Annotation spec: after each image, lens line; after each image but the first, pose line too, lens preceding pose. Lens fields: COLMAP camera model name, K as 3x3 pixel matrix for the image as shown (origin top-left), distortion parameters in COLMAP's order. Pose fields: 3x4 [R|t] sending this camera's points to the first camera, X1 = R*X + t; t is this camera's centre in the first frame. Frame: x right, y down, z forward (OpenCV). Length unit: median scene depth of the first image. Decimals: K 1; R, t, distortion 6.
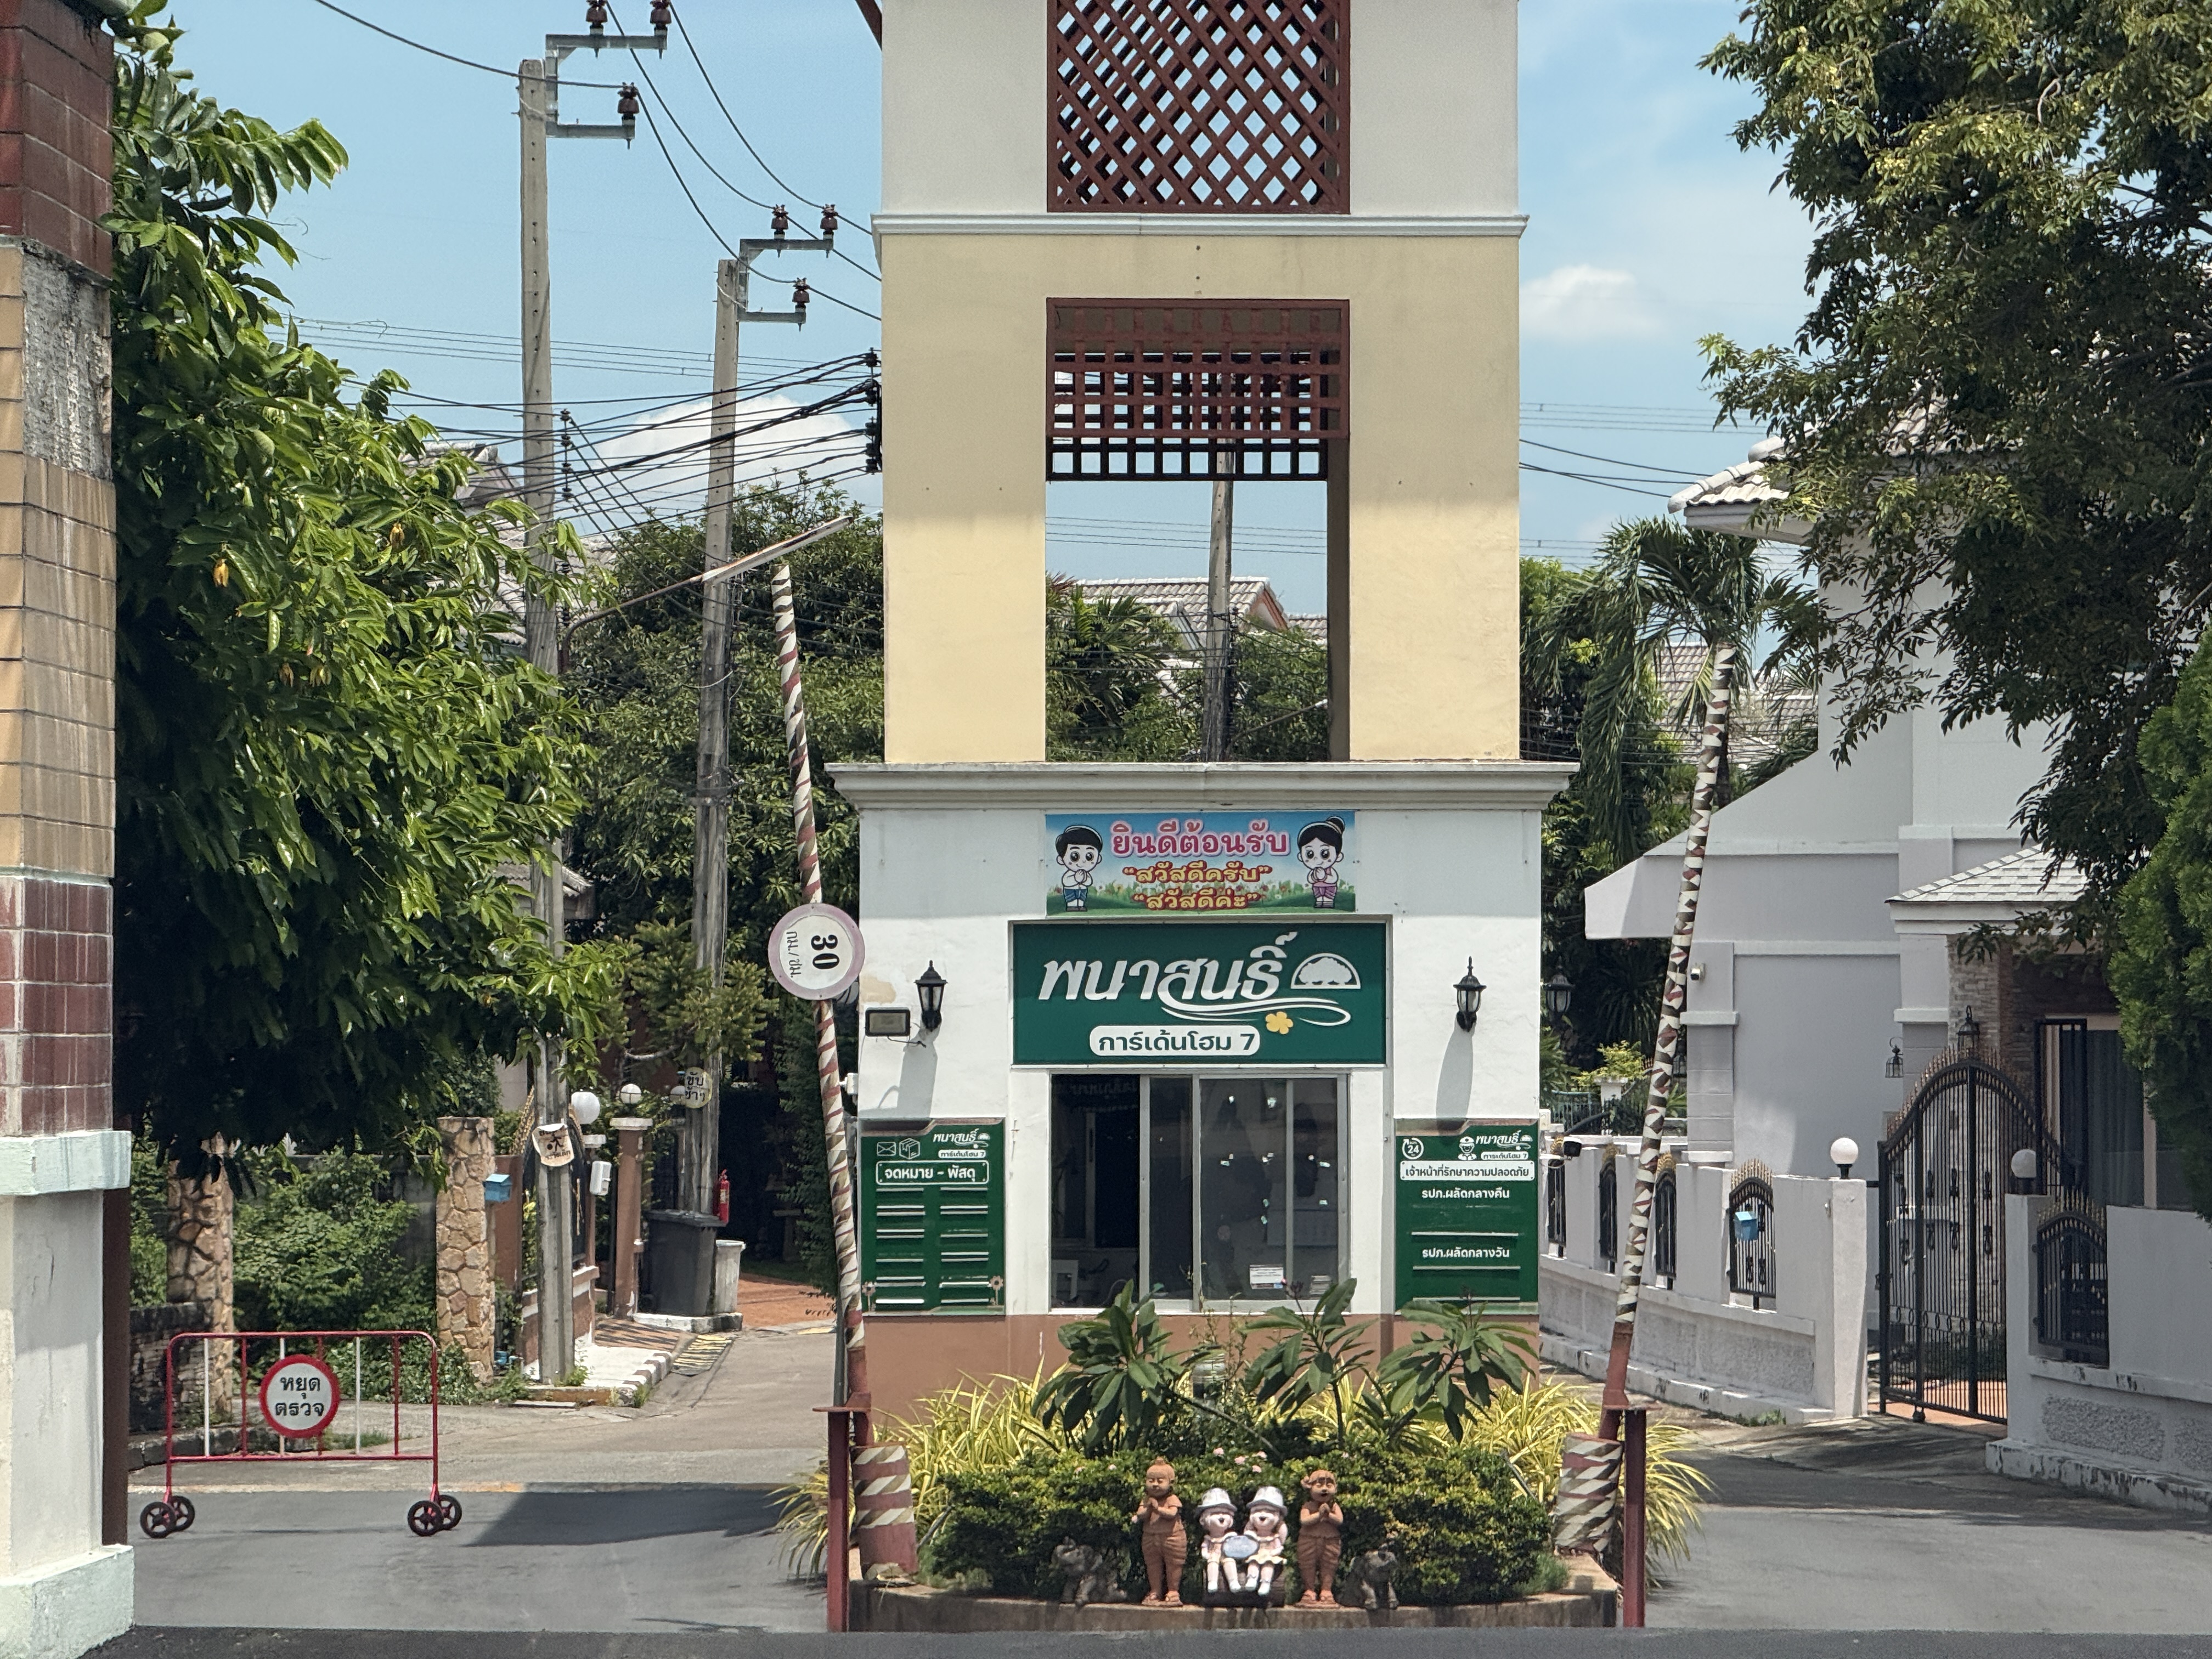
lens RADIAL K [[7650.7, 0, 1161.5], [0, 7650.7, 828.1], [0, 0, 1]] dist [0.133838, 2.159343]
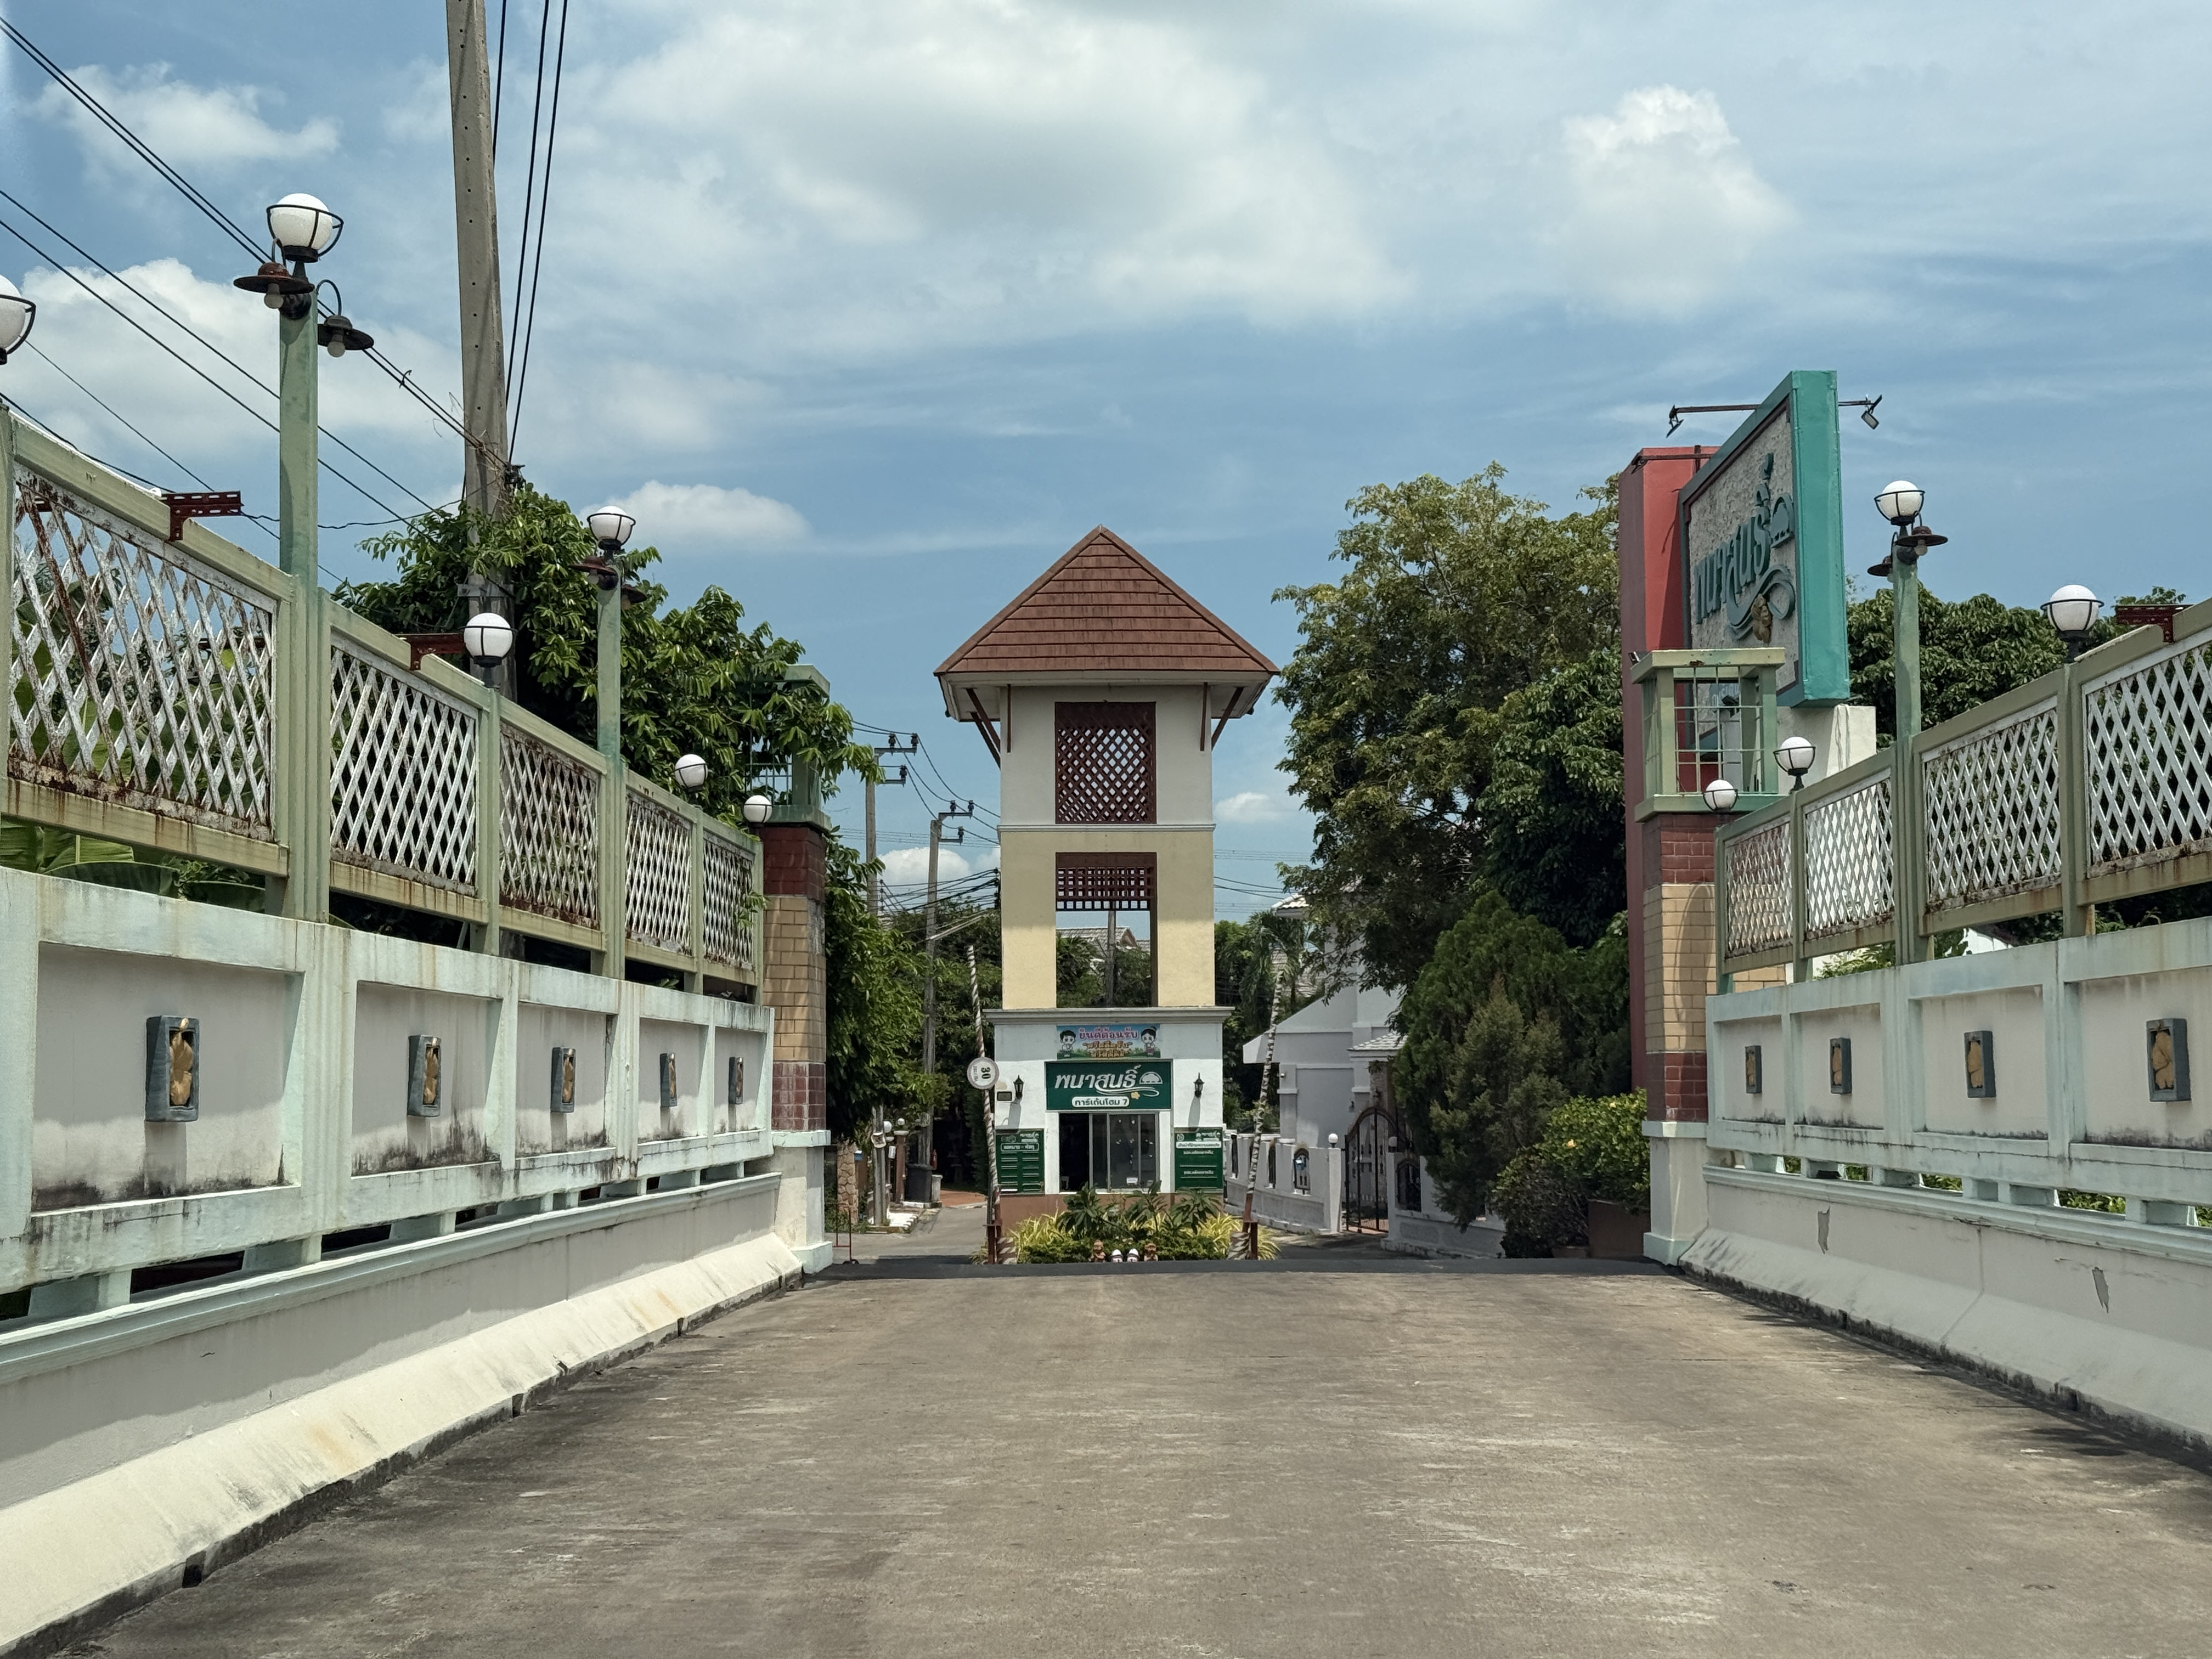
lens RADIAL K [[3074.7, 0, 1106.0], [0, 3074.7, 829.5], [0, 0, 1]] dist [0.163762, -0.000723]
pose [[0.999947, -0.007443, 0.007102, -0.003715], [0.007853, 0.998192, -0.059595, -0.006280], [-0.006646, 0.059647, 0.998197, -0.197366]]
